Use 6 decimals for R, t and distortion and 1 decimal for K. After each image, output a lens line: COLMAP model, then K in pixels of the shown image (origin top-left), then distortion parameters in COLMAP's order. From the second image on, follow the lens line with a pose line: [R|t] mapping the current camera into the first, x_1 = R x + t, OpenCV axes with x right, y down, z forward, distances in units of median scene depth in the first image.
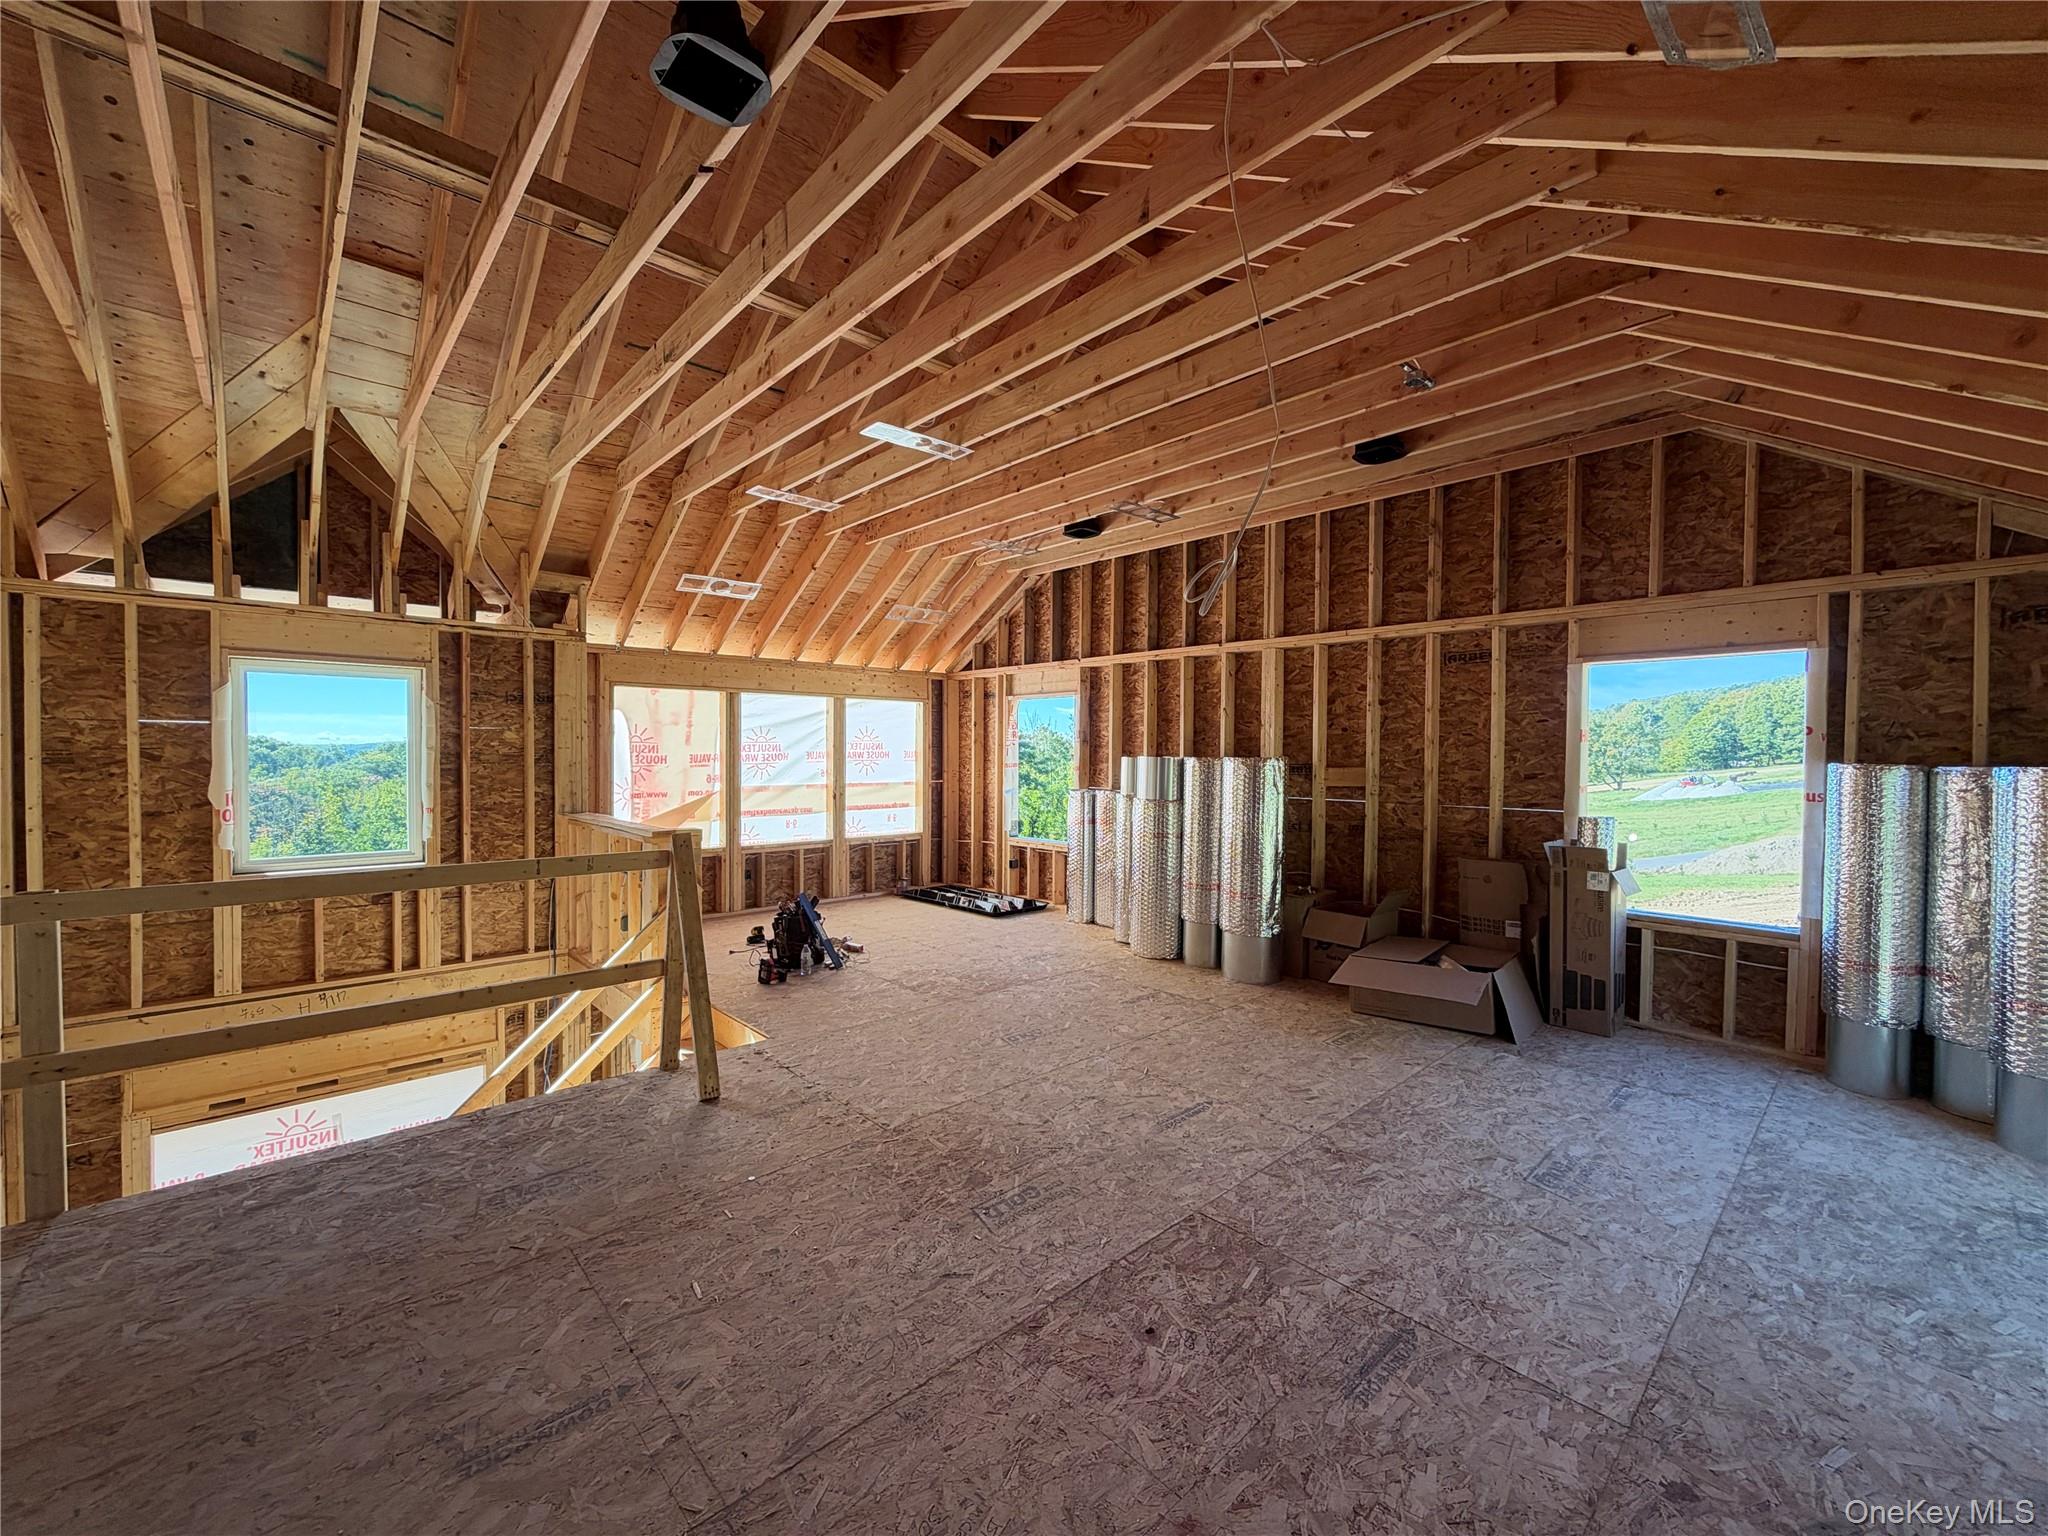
lens RADIAL K [[815.9, 0, 1030.4], [0, 815.9, 770.1], [0, 0, 1]] dist [-0.001772, 0.000122]
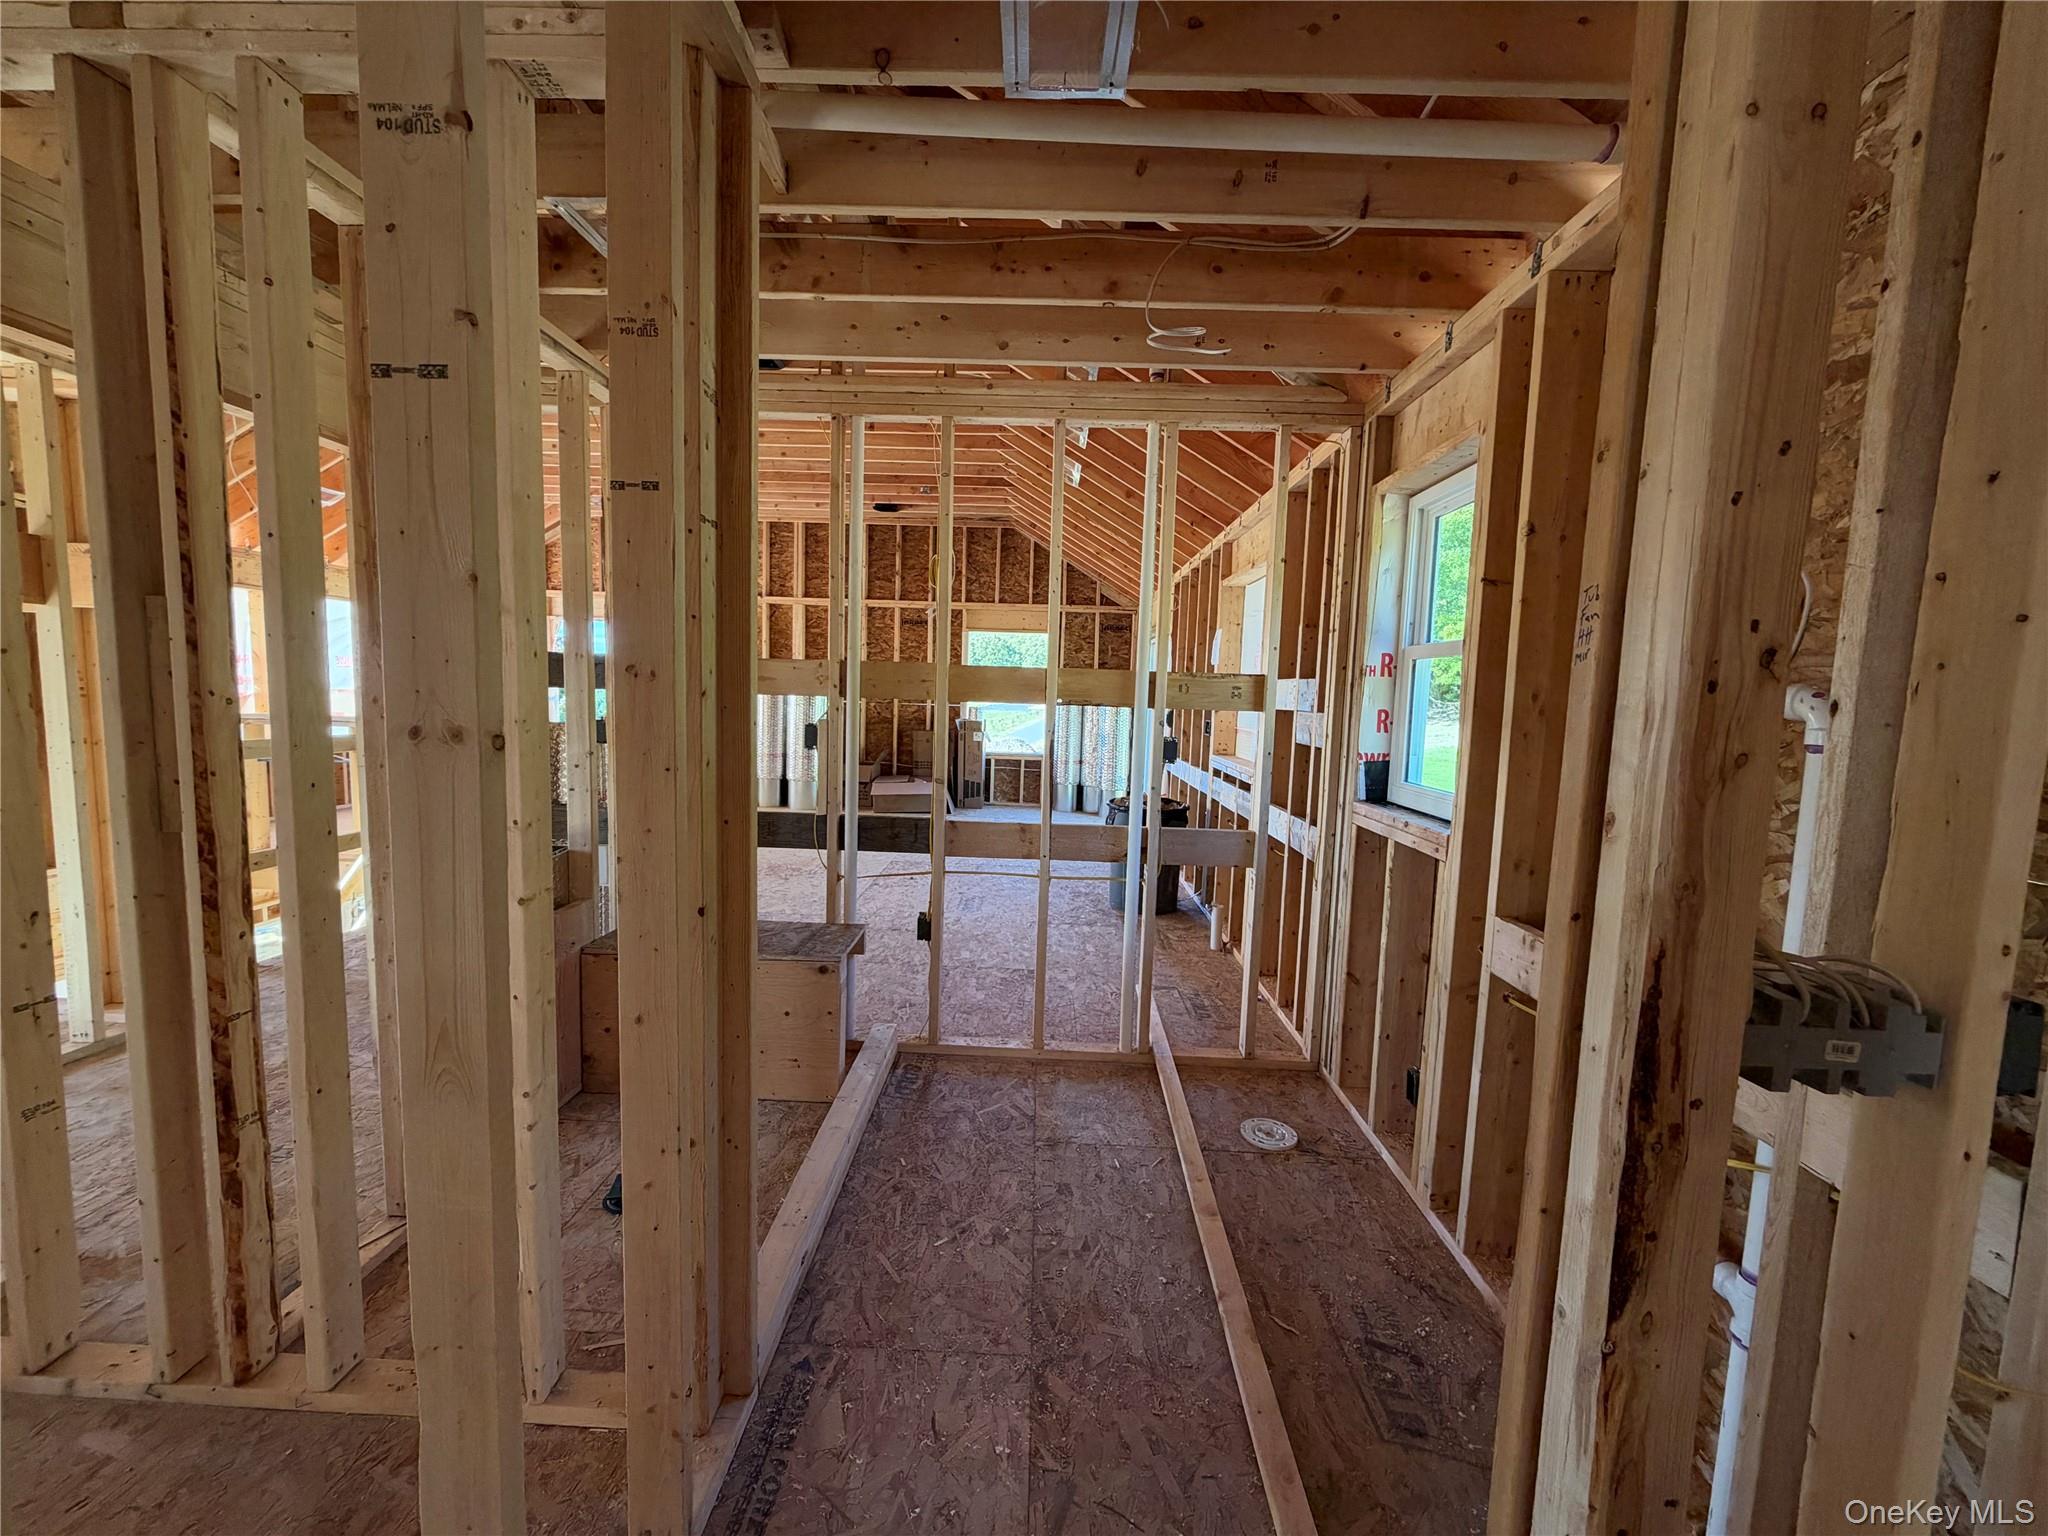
lens RADIAL K [[815.9, 0, 1028.8], [0, 815.9, 771.4], [0, 0, 1]] dist [-0.001772, 0.000122]
pose [[0.704897, -0.047945, 0.707688, -0.695801], [-0.012999, 0.996672, 0.080471, 0.051837], [-0.709191, -0.065923, 0.701928, -0.575167]]
